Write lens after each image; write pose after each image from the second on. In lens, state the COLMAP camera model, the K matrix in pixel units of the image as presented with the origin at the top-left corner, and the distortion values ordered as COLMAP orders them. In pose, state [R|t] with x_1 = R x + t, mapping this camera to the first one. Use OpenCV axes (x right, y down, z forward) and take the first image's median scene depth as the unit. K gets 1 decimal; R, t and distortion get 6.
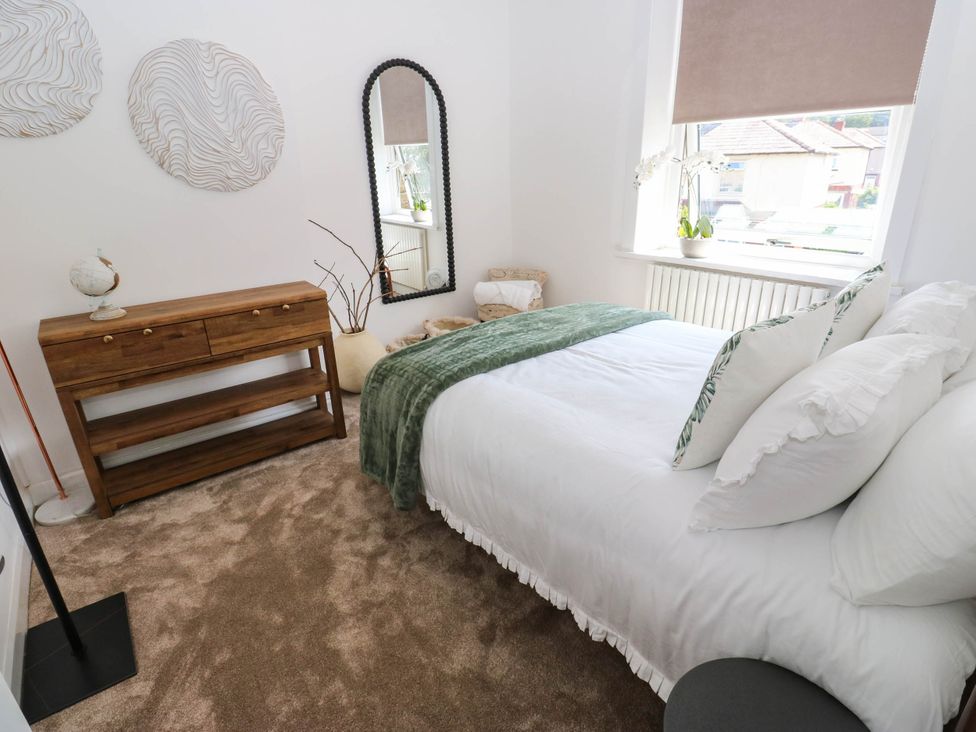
lens RADIAL K [[507.2, 0, 488.0], [0, 507.2, 366.0], [0, 0, 1]] dist [0.000325, -0.000091]
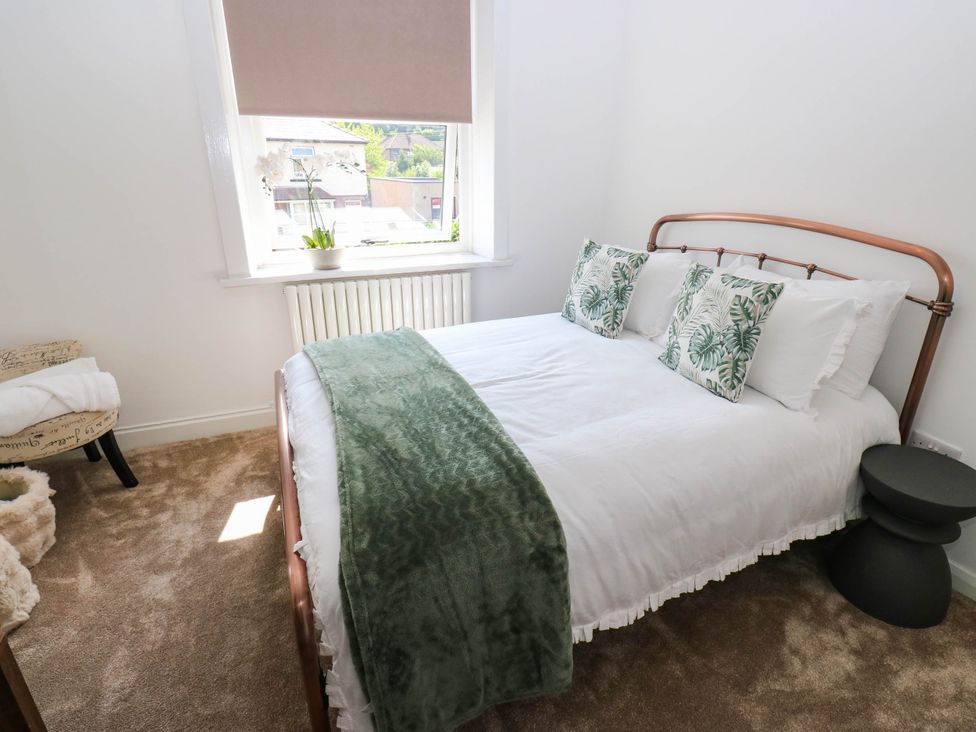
lens RADIAL K [[537.8, 0, 491.9], [0, 537.8, 360.5], [0, 0, 1]] dist [0.001071, -0.014398]
pose [[0.265158, -0.313274, 0.911894, -0.445188], [0.339155, 0.915613, 0.215933, -0.178956], [-0.902588, 0.252017, 0.349030, 0.466980]]
